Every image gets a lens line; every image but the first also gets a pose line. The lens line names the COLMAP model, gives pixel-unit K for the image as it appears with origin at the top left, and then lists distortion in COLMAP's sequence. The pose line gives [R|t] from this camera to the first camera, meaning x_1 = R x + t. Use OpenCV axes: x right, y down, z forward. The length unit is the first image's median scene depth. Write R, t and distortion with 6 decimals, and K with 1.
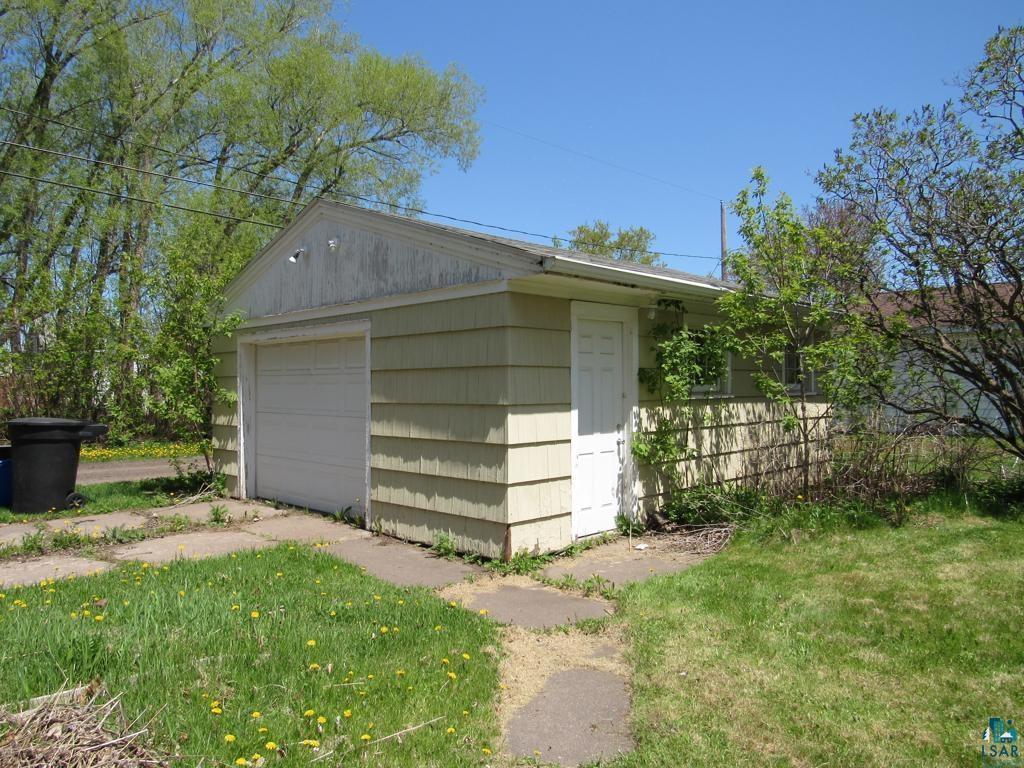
lens RADIAL K [[742.1, 0, 511.7], [0, 742.1, 385.7], [0, 0, 1]] dist [-0.032588, 0.004044]
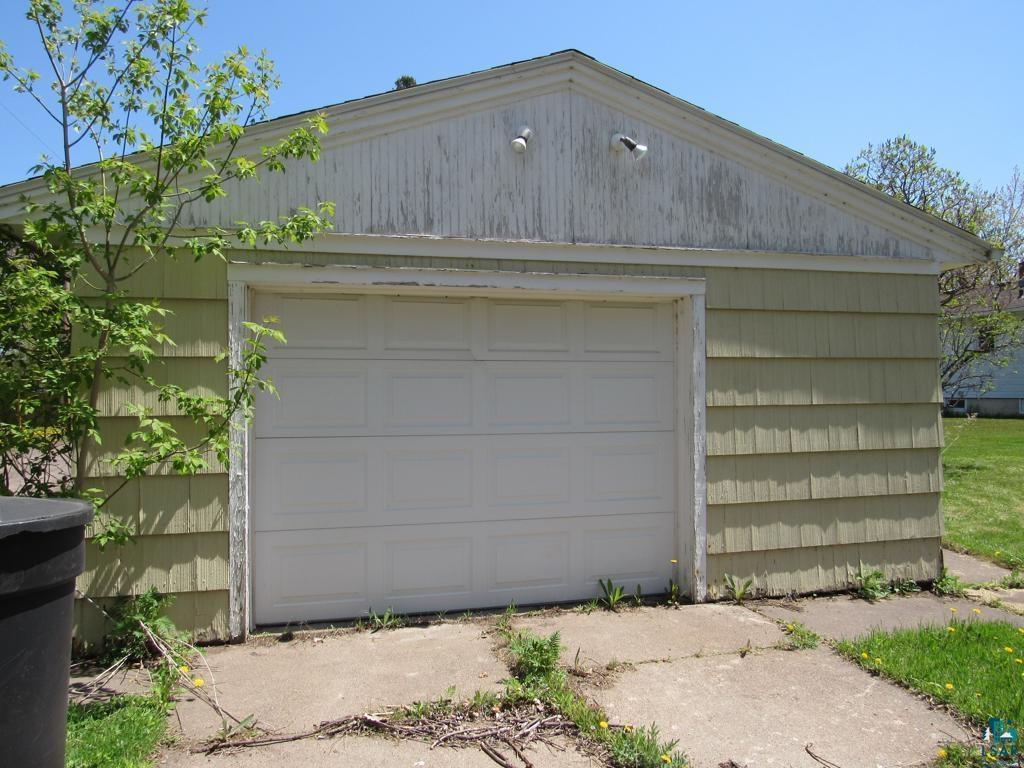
lens RADIAL K [[742.1, 0, 511.7], [0, 742.1, 383.7], [0, 0, 1]] dist [-0.032588, 0.004044]
pose [[0.501126, 0.009305, 0.865324, -0.882352], [0.003347, 0.999914, -0.012691, 0.011645], [-0.865368, 0.009256, 0.501051, 0.855305]]
